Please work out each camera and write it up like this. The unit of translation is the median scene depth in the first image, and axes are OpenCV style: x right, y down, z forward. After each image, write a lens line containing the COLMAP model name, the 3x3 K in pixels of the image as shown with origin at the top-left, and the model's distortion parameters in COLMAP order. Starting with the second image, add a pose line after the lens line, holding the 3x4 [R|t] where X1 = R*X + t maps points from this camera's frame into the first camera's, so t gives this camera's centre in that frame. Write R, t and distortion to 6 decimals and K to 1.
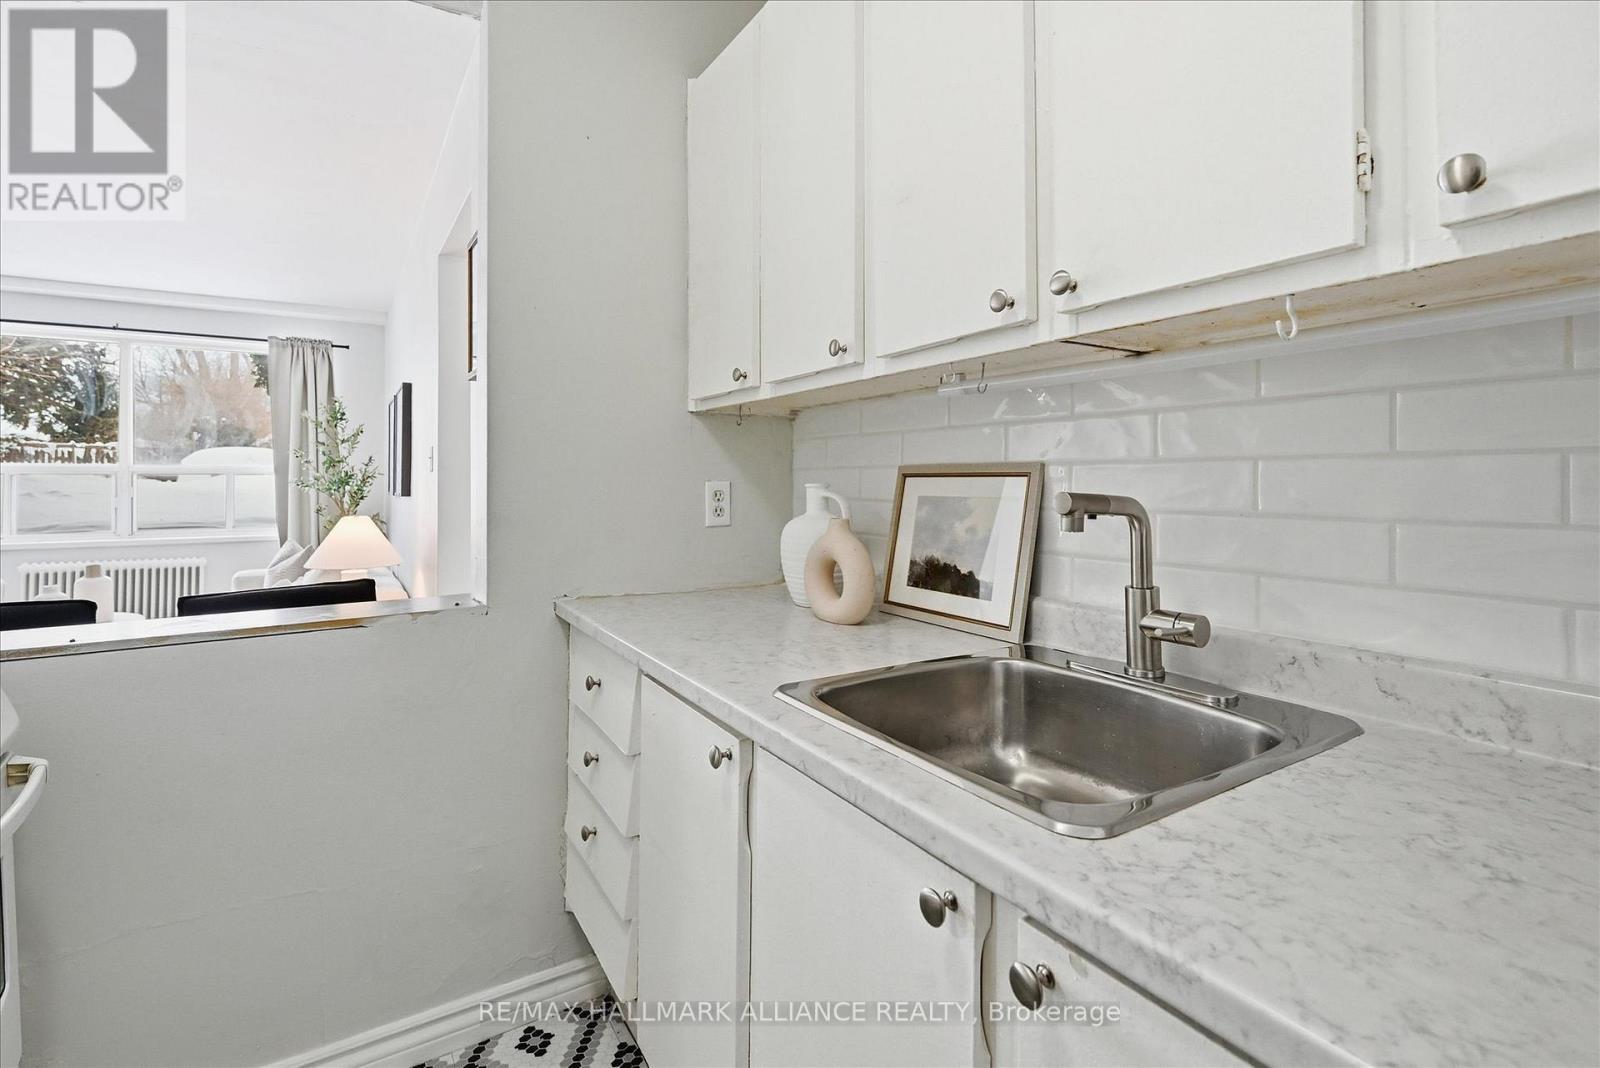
lens RADIAL K [[754.6, 0, 802.4], [0, 754.6, 469.1], [0, 0, 1]] dist [-0.001695, -0.000520]
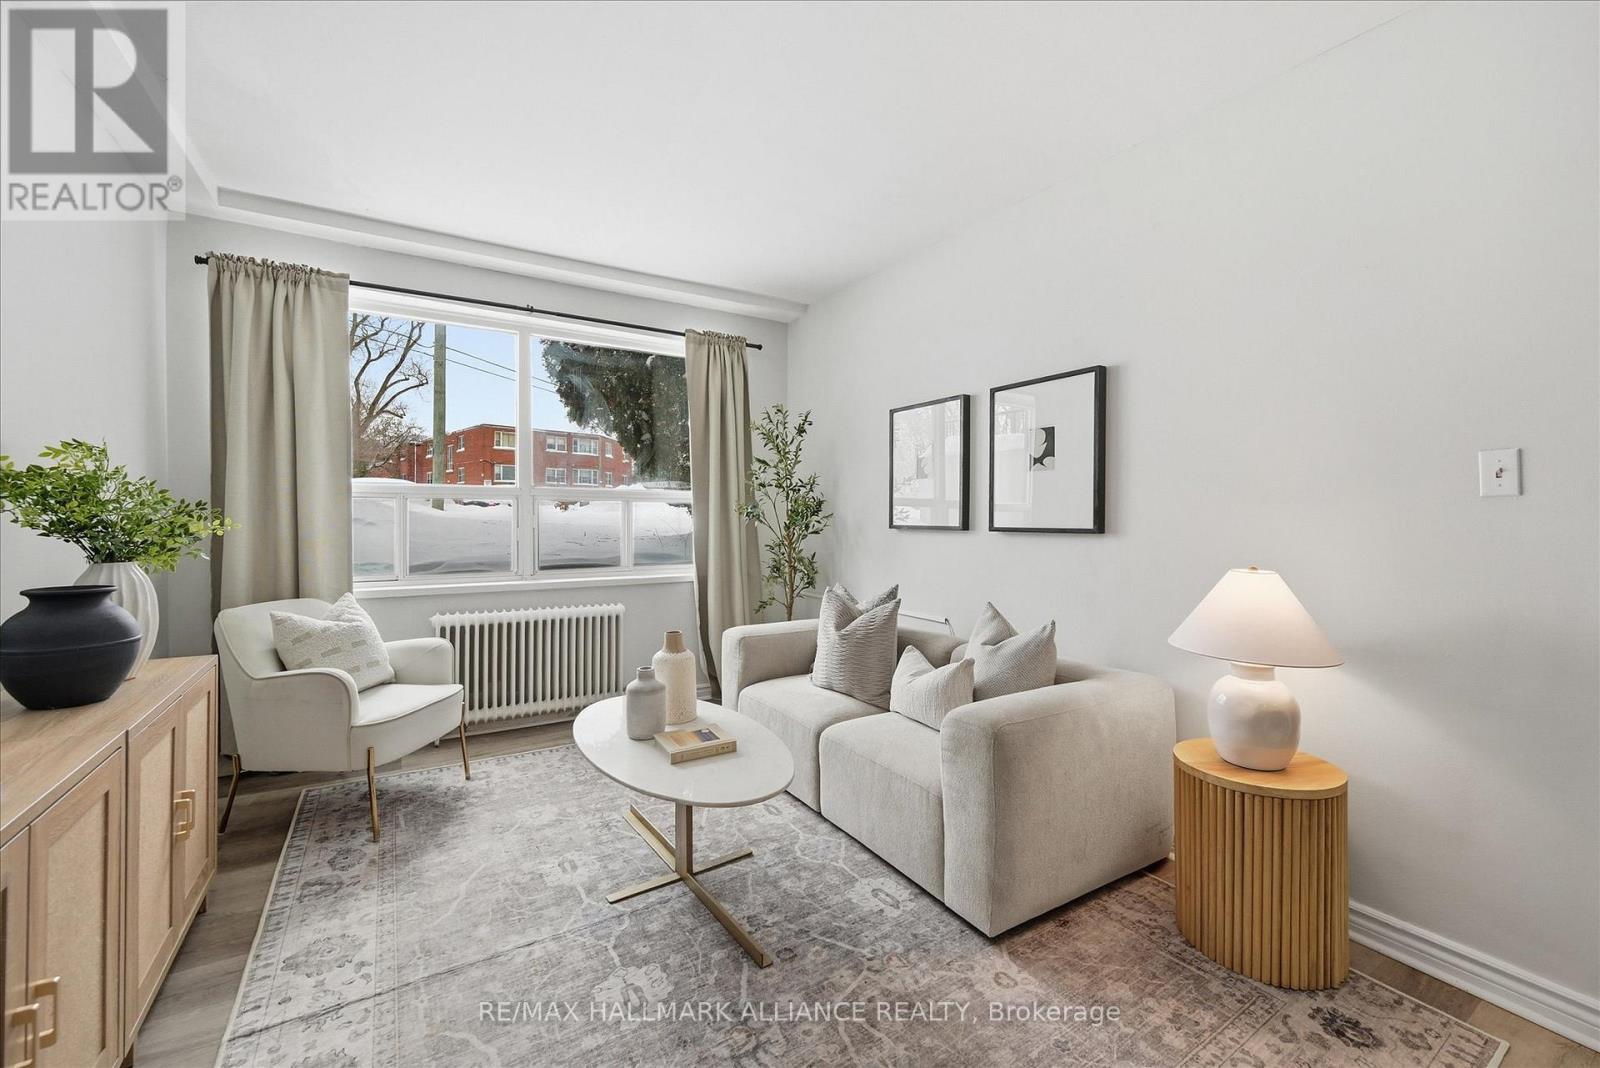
lens RADIAL K [[652.0, 0, 805.4], [0, 652.0, 517.6], [0, 0, 1]] dist [-0.002205, -0.000101]
pose [[0.999942, 0.010561, 0.002008, -0.591587], [-0.010605, 0.999671, 0.023370, 0.007845], [-0.001761, -0.023390, 0.999725, 0.303612]]
